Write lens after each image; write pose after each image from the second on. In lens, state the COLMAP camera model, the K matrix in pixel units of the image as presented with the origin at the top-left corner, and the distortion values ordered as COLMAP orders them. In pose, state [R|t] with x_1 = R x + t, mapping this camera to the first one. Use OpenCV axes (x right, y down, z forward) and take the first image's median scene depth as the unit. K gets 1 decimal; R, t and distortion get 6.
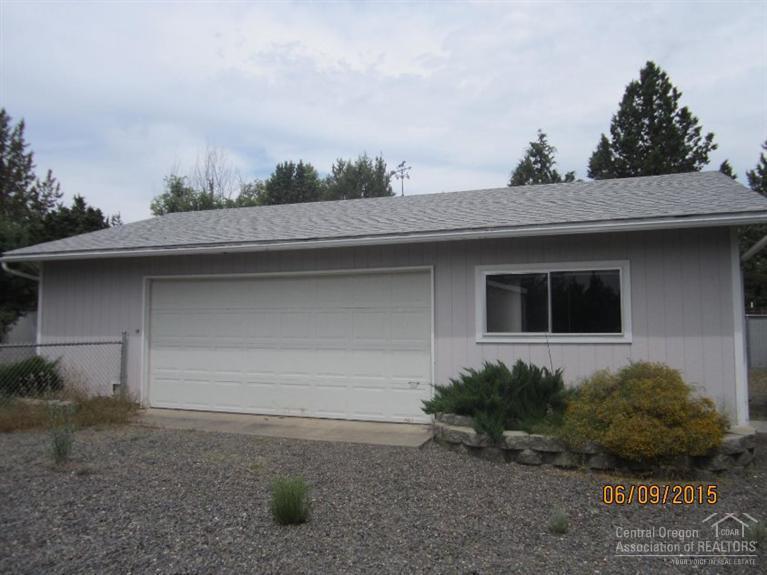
lens RADIAL K [[623.6, 0, 383.5], [0, 623.6, 287.5], [0, 0, 1]] dist [-0.001906, -0.002051]
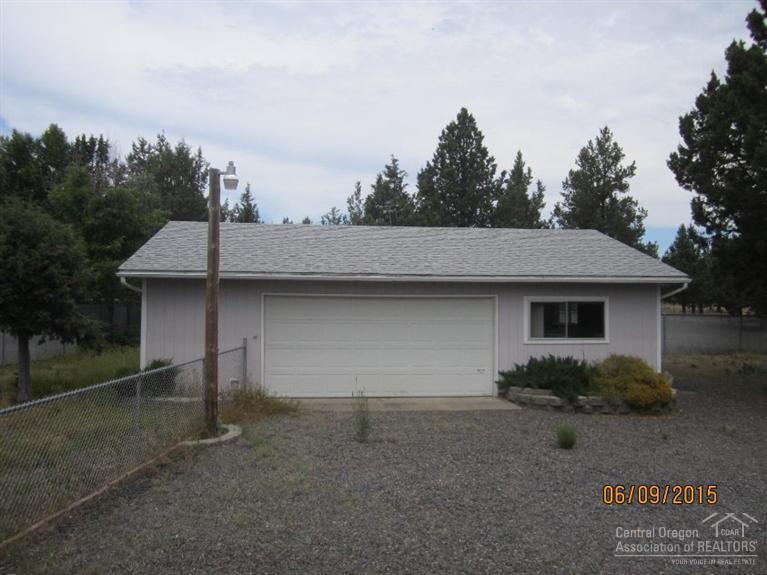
lens RADIAL K [[630.8, 0, 383.5], [0, 630.8, 287.5], [0, 0, 1]] dist [0.038005, -0.000033]
pose [[0.892098, 0.017165, 0.451516, -0.903054], [-0.034779, 0.998922, 0.030740, -0.093175], [-0.450502, -0.043126, 0.891733, -0.284923]]
